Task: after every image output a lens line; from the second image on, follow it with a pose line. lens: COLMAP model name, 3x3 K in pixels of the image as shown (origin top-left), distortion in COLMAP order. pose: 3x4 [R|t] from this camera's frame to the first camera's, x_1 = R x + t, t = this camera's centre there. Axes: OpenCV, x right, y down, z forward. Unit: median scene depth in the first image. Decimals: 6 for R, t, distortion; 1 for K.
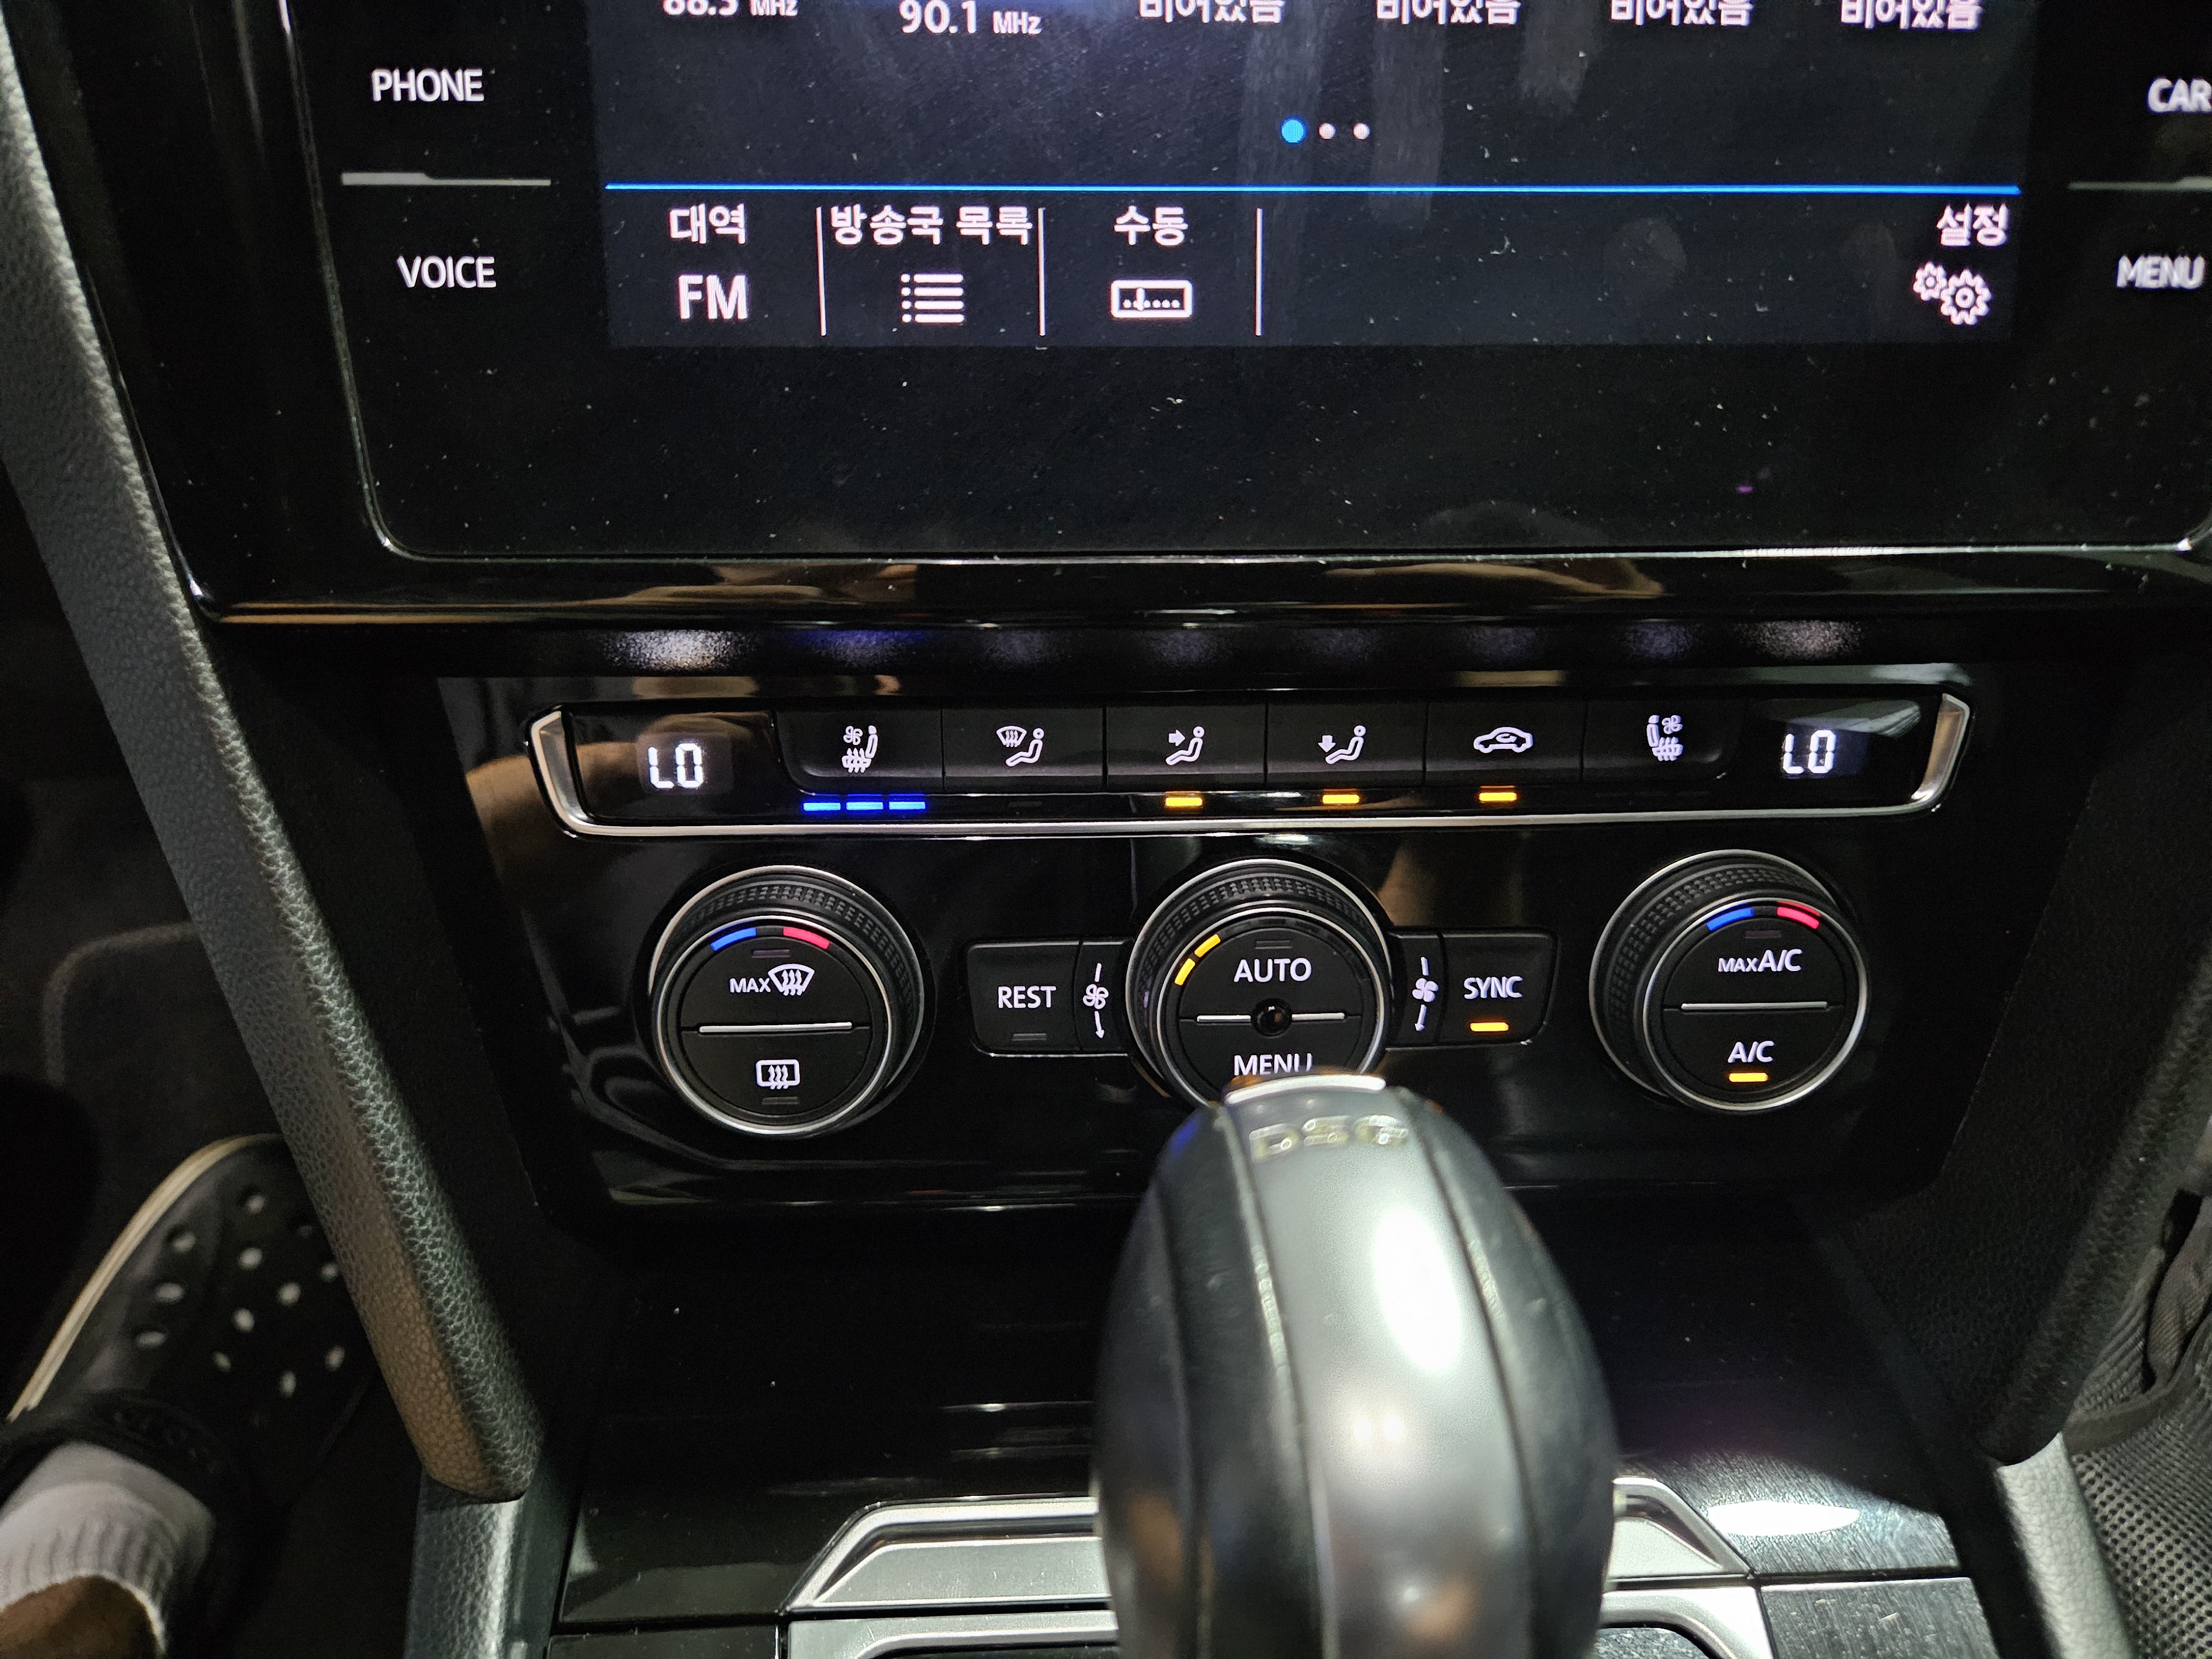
lens RADIAL K [[1541.3, 0, 1106.5], [0, 1541.3, 856.4], [0, 0, 1]] dist [0.041302, -0.043427]
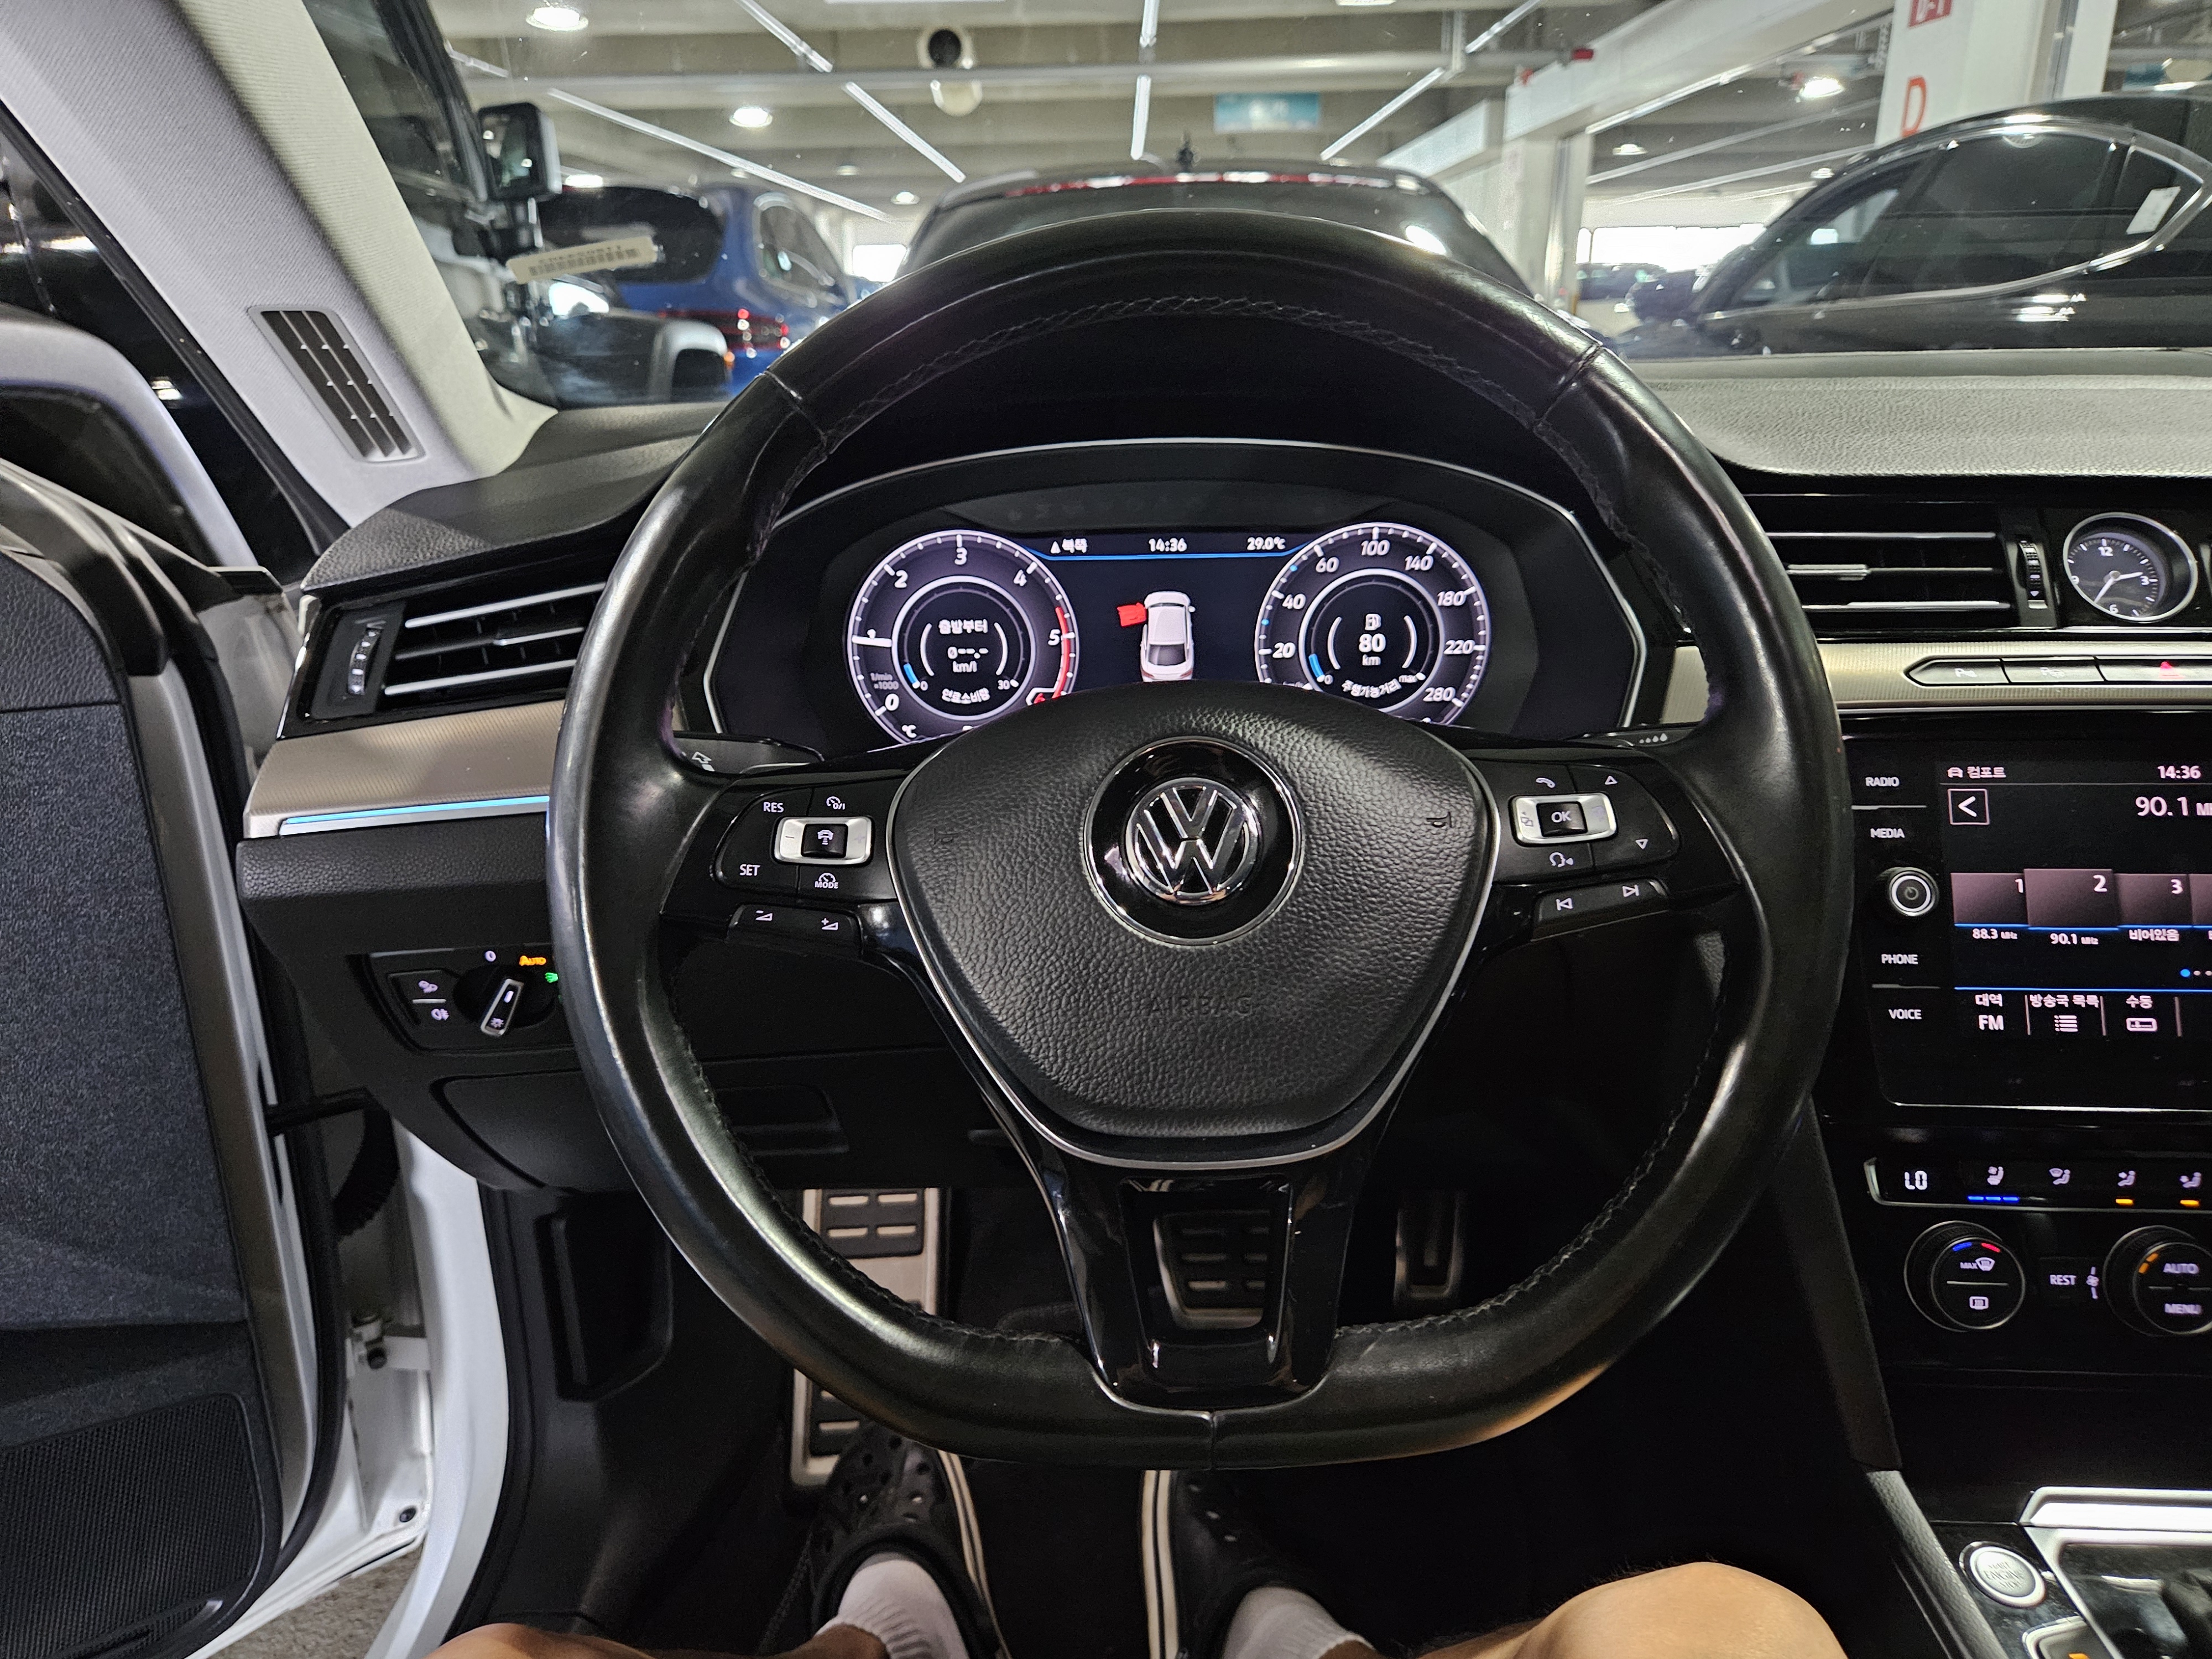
lens RADIAL K [[1541.3, 0, 1070.5], [0, 1541.3, 847.8], [0, 0, 1]] dist [0.041302, -0.043427]
pose [[0.992211, 0.002624, -0.124545, -1.689320], [-0.040806, 0.951464, -0.305043, 0.329508], [0.117699, 0.307749, 0.944160, -2.252451]]
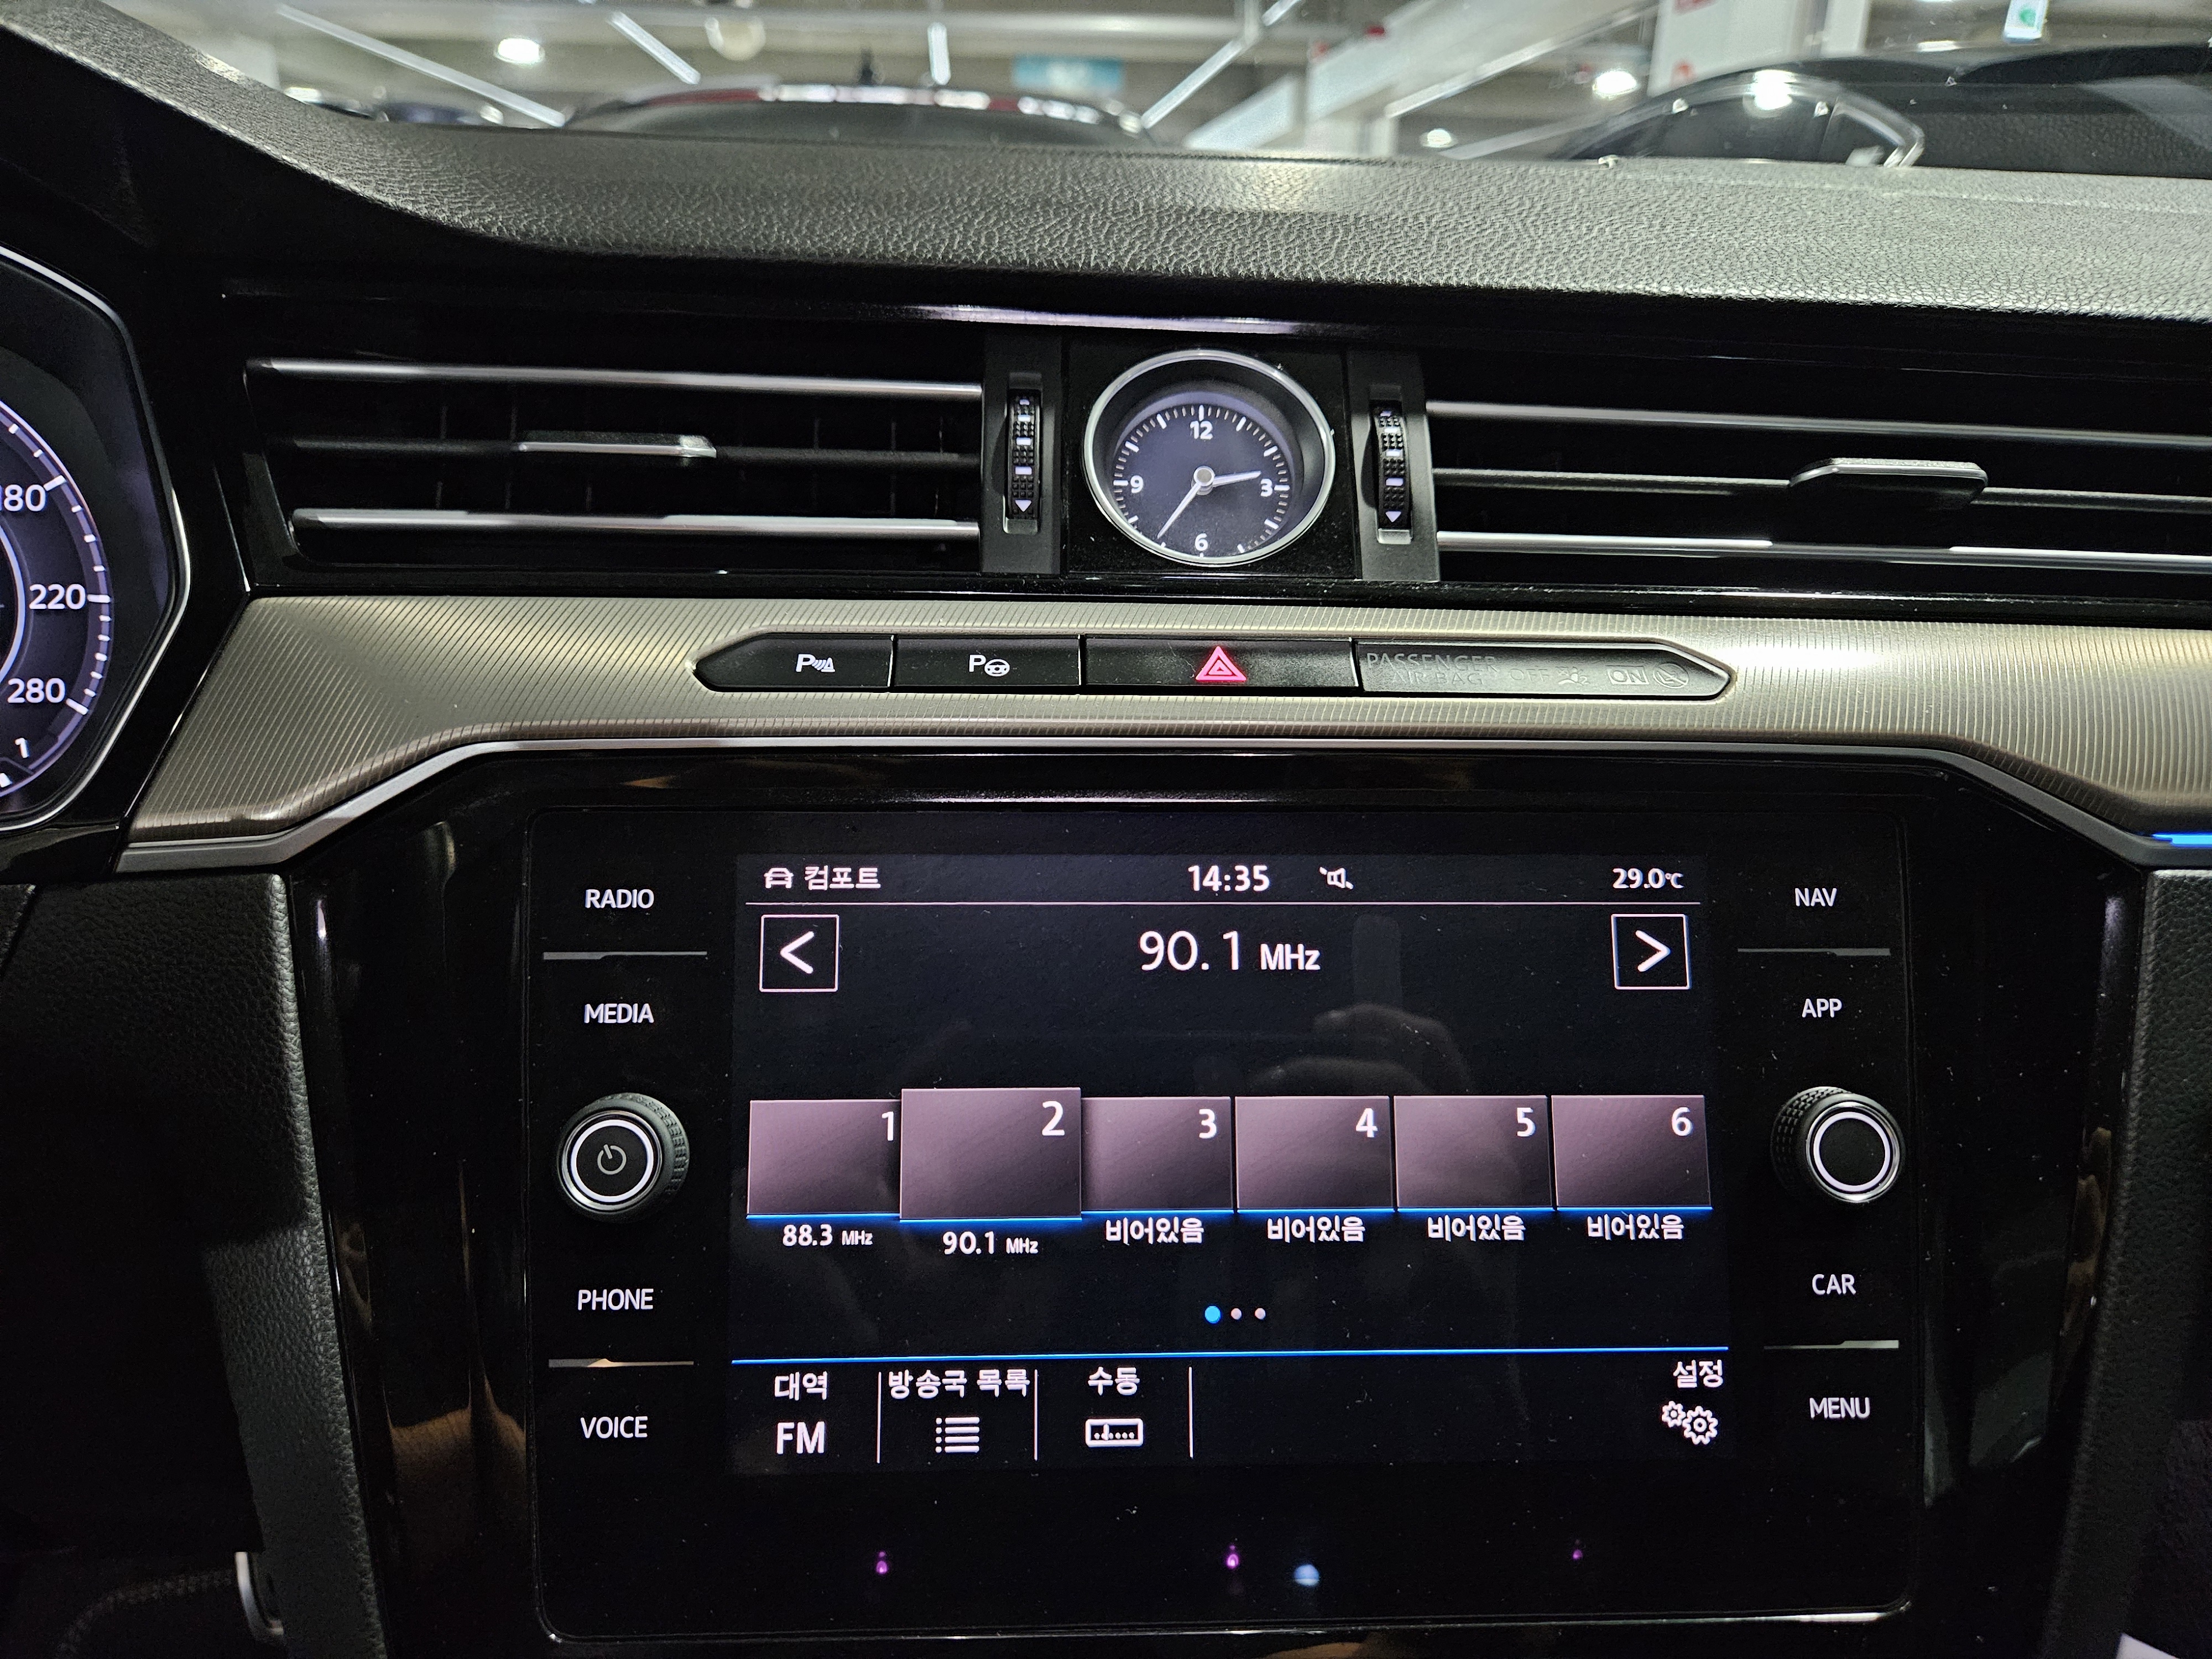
lens RADIAL K [[1541.3, 0, 1118.5], [0, 1541.3, 838.4], [0, 0, 1]] dist [0.041302, -0.043427]
pose [[0.999999, 0.000946, -0.000430, 0.033071], [-0.001032, 0.953539, -0.301266, -0.454182], [0.000125, 0.301267, 0.953540, -0.496081]]
